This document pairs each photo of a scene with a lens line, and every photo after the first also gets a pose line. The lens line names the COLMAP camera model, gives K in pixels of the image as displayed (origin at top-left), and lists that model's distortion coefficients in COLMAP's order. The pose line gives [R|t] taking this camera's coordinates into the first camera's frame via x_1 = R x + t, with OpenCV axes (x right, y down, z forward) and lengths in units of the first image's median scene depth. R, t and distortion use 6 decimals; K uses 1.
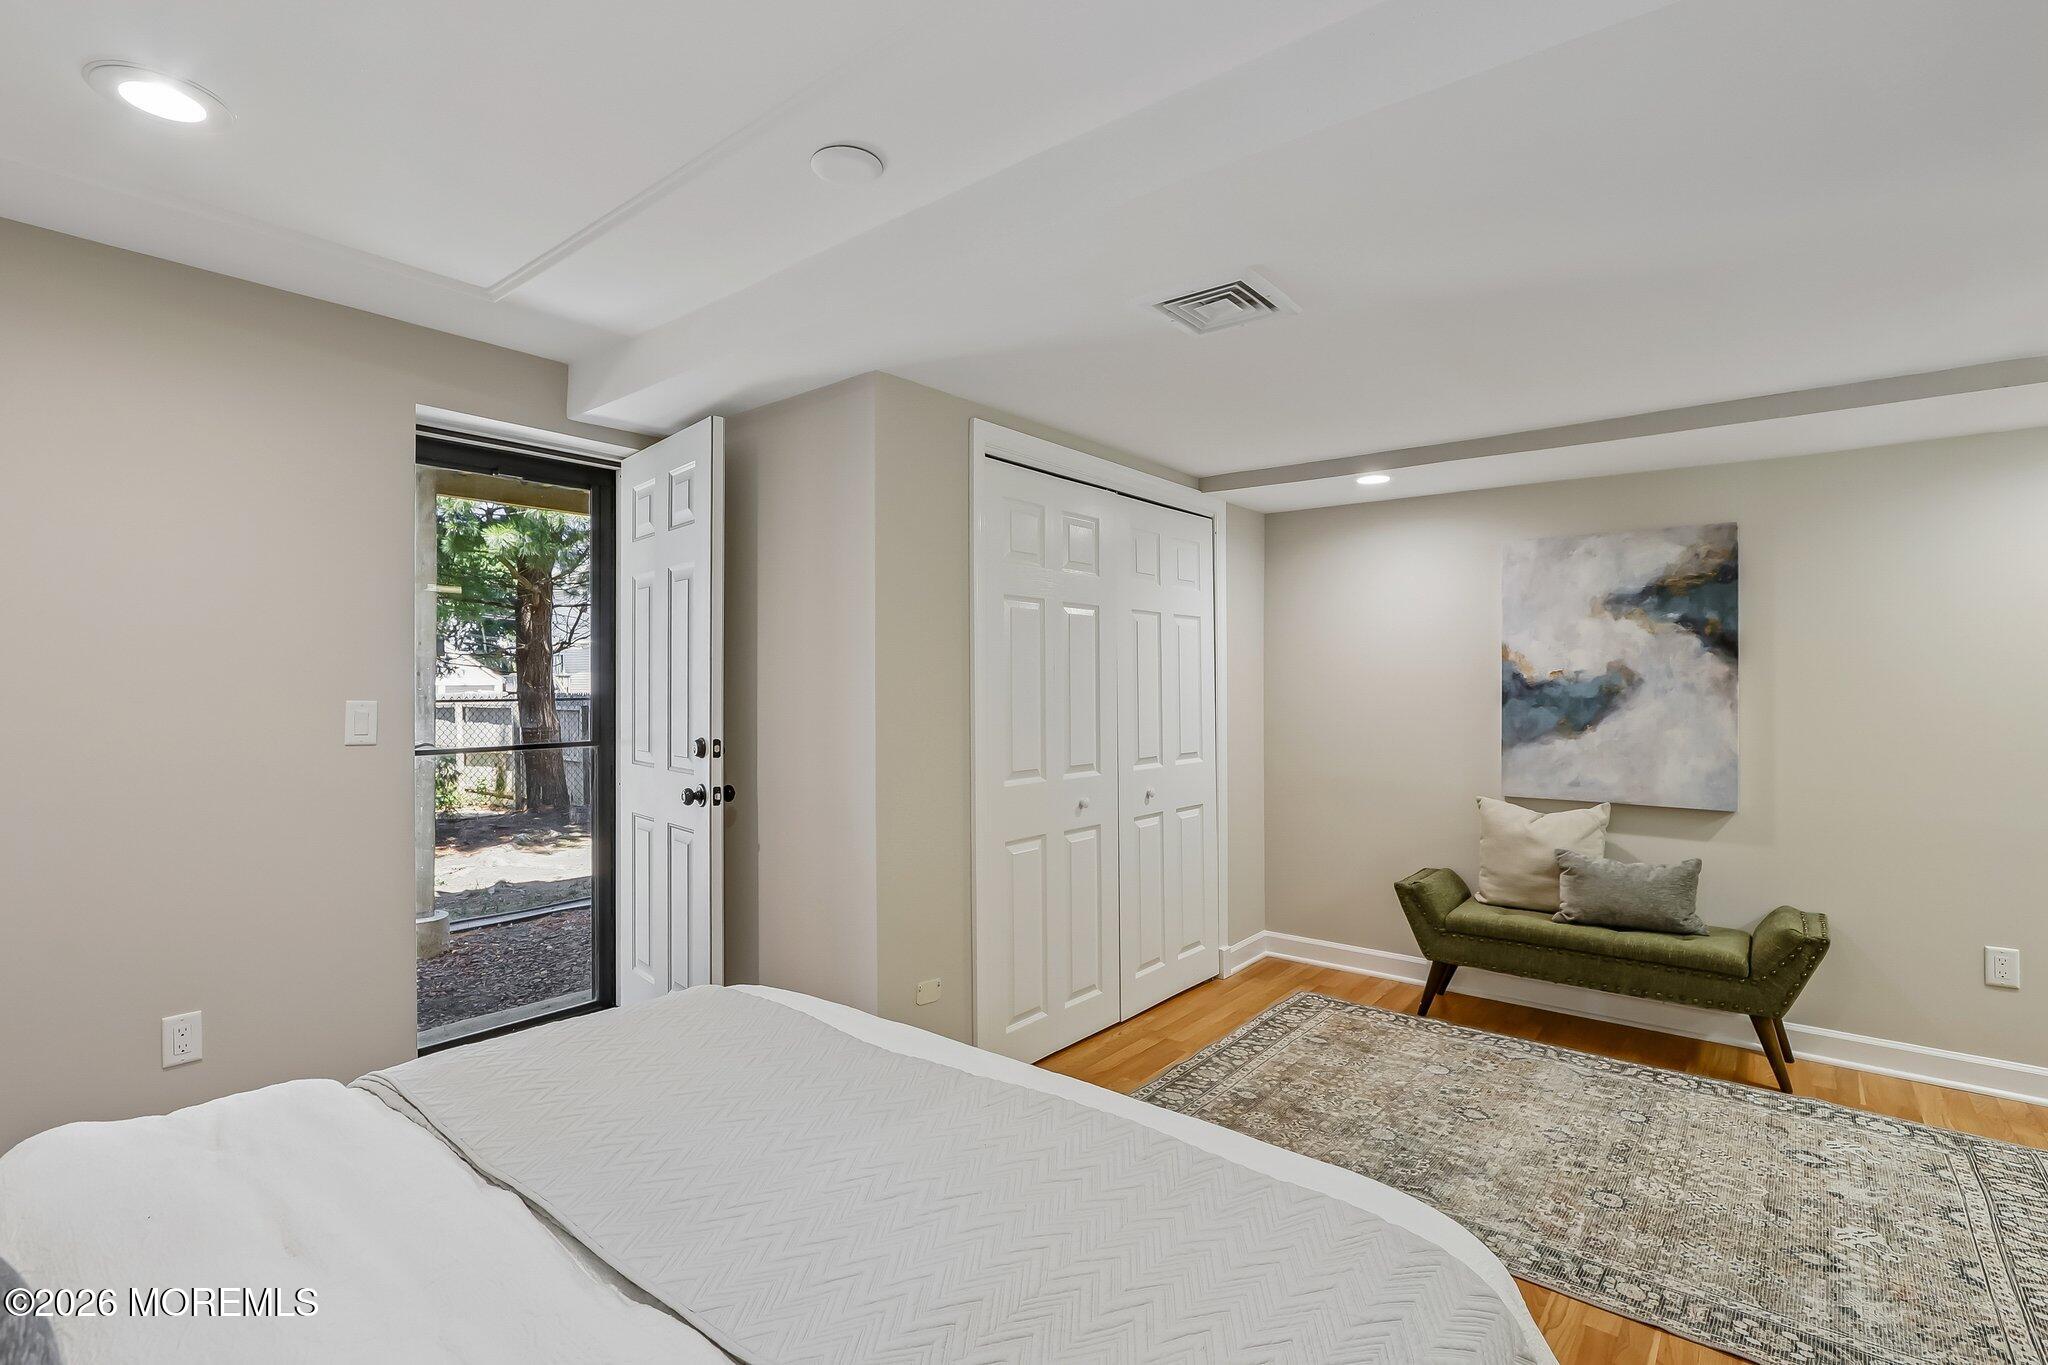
lens RADIAL K [[948.8, 0, 1019.1], [0, 948.8, 677.5], [0, 0, 1]] dist [-0.016705, 0.003894]
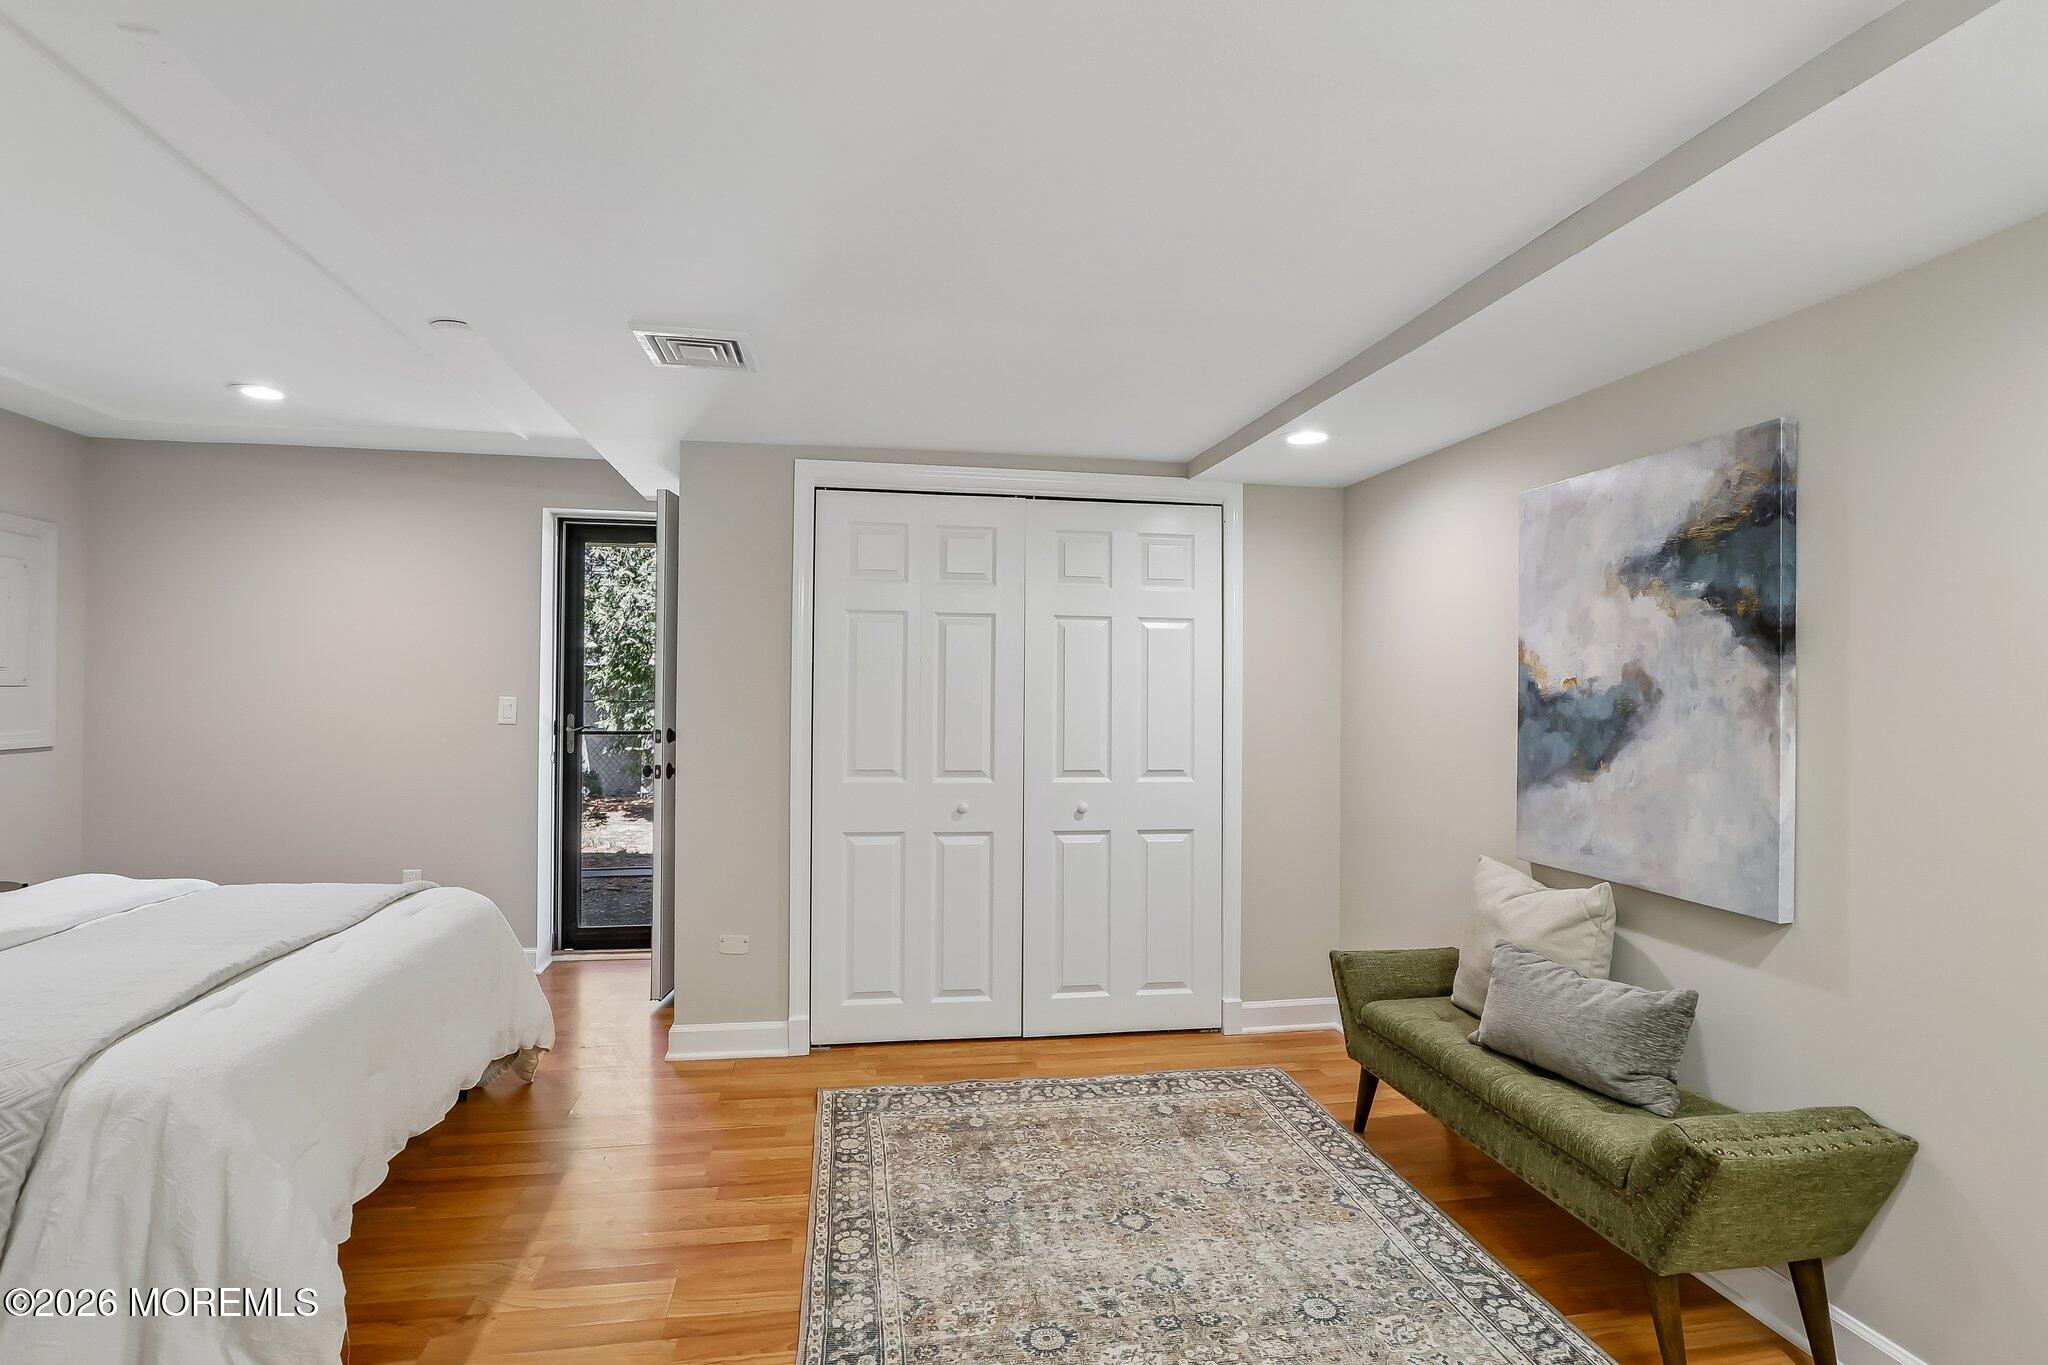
lens RADIAL K [[948.8, 0, 985.8], [0, 948.8, 684.6], [0, 0, 1]] dist [-0.016705, 0.003894]
pose [[0.752630, 0.002615, -0.658439, 0.744277], [-0.007330, 0.999963, -0.004406, 0.003548], [0.658403, 0.008142, 0.752622, 0.241461]]
